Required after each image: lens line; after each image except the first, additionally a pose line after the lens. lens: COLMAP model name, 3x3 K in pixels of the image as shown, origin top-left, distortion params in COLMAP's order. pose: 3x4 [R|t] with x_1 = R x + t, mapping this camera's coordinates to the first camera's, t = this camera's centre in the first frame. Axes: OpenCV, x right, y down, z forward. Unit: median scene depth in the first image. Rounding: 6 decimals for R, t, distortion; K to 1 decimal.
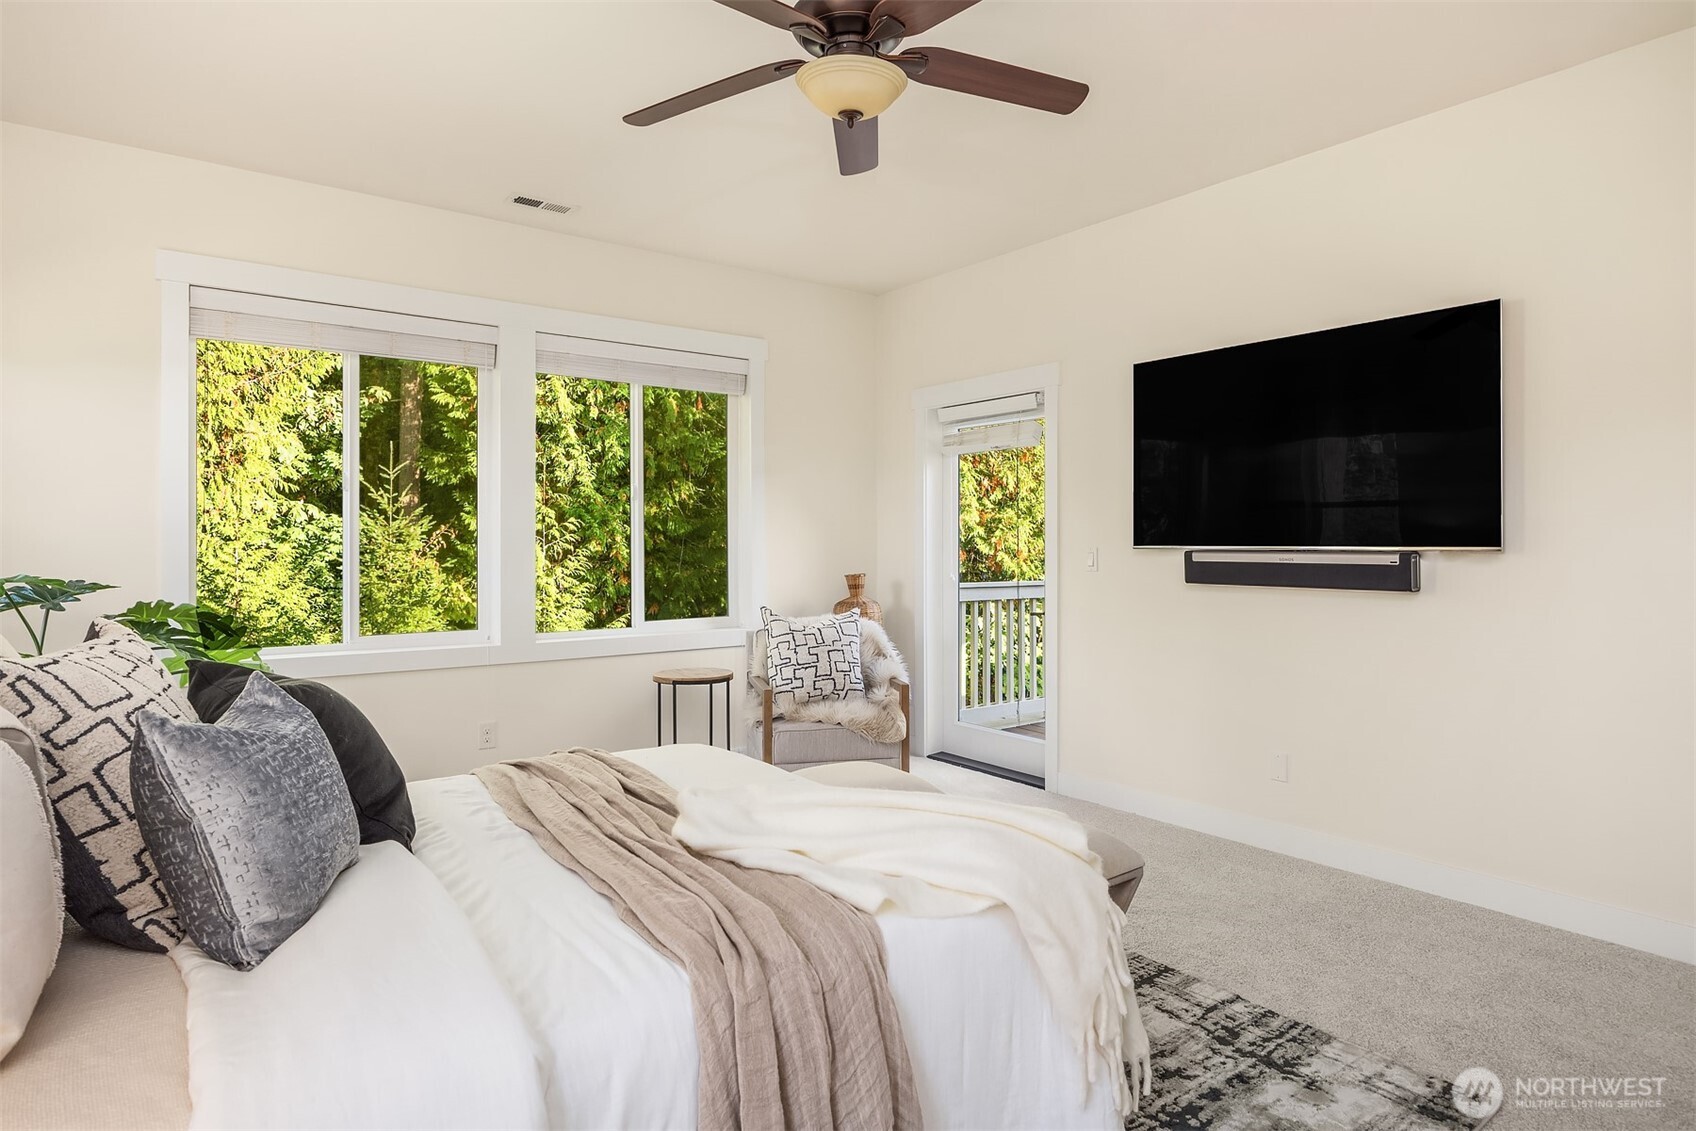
lens RADIAL K [[966.9, 0, 843.0], [0, 966.9, 543.9], [0, 0, 1]] dist [0.001764, 0.001329]
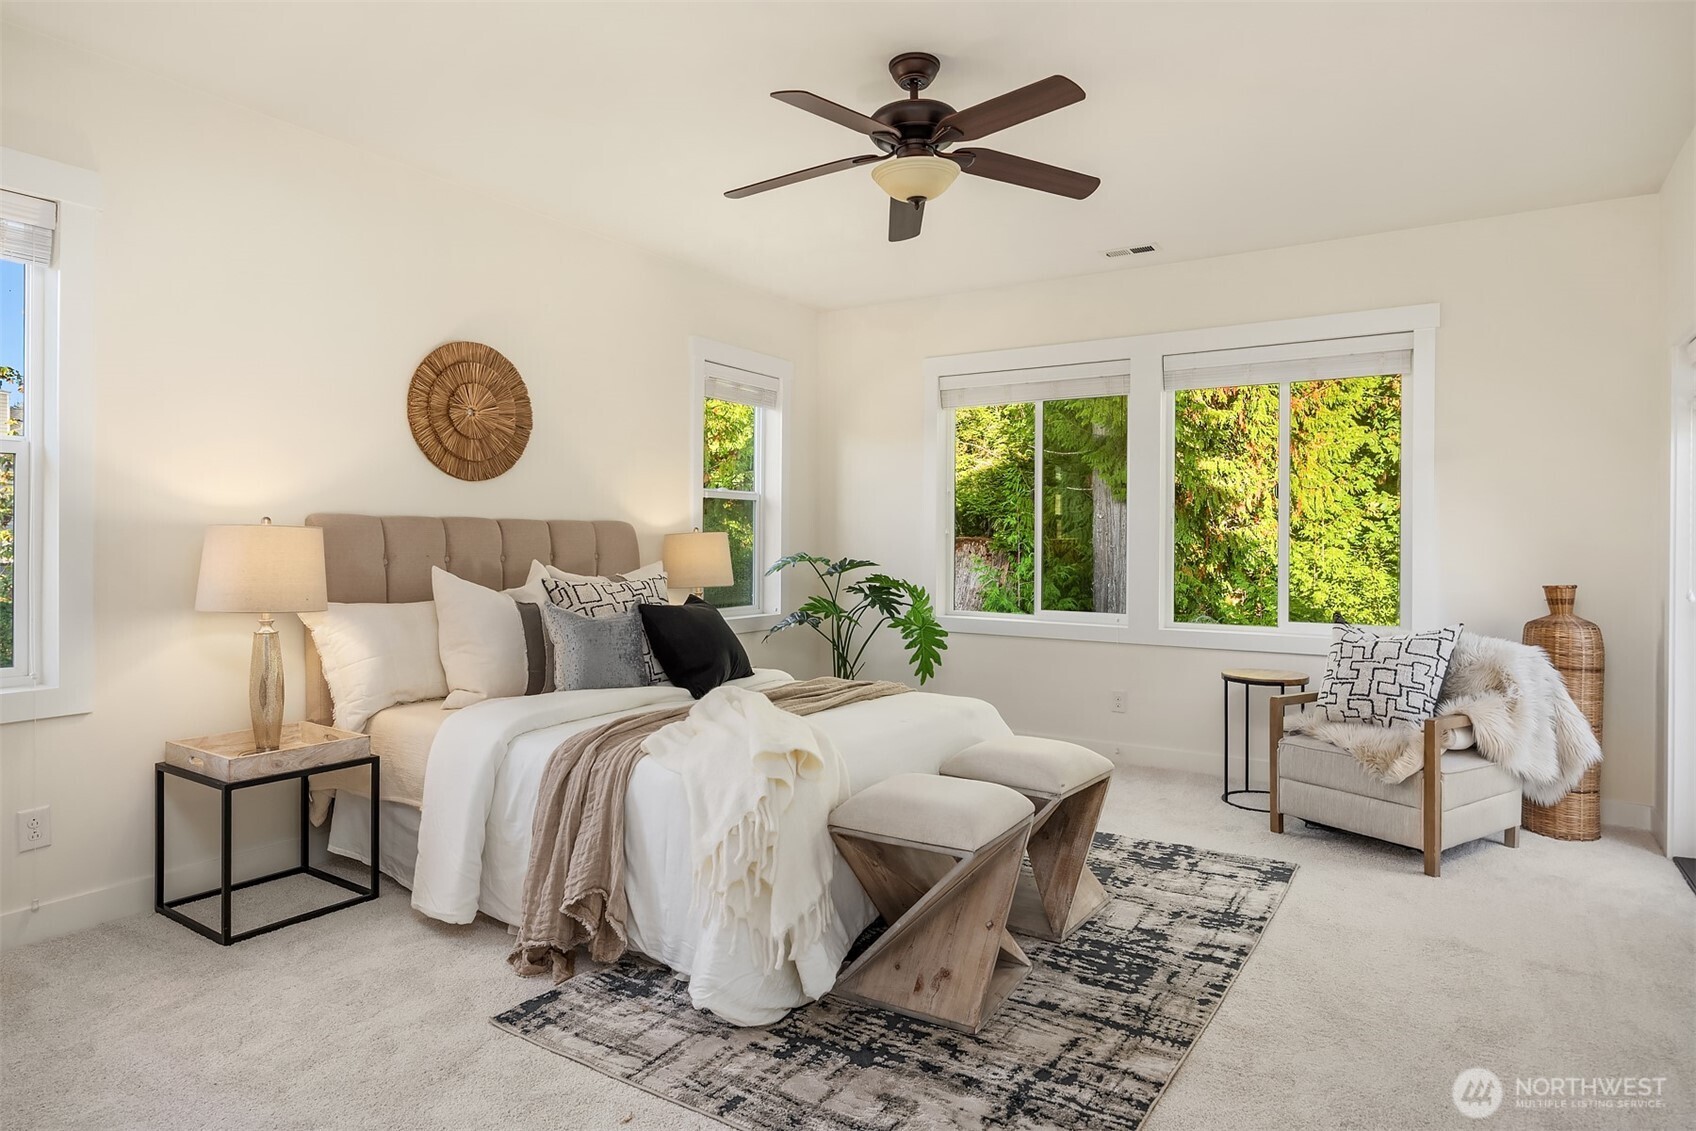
lens RADIAL K [[966.9, 0, 843.0], [0, 966.9, 543.9], [0, 0, 1]] dist [0.001764, 0.001329]
pose [[0.335424, 0.002821, -0.942063, 0.886532], [-0.010608, 0.999943, -0.000782, 0.009196], [0.942008, 0.010255, 0.335435, 0.377206]]
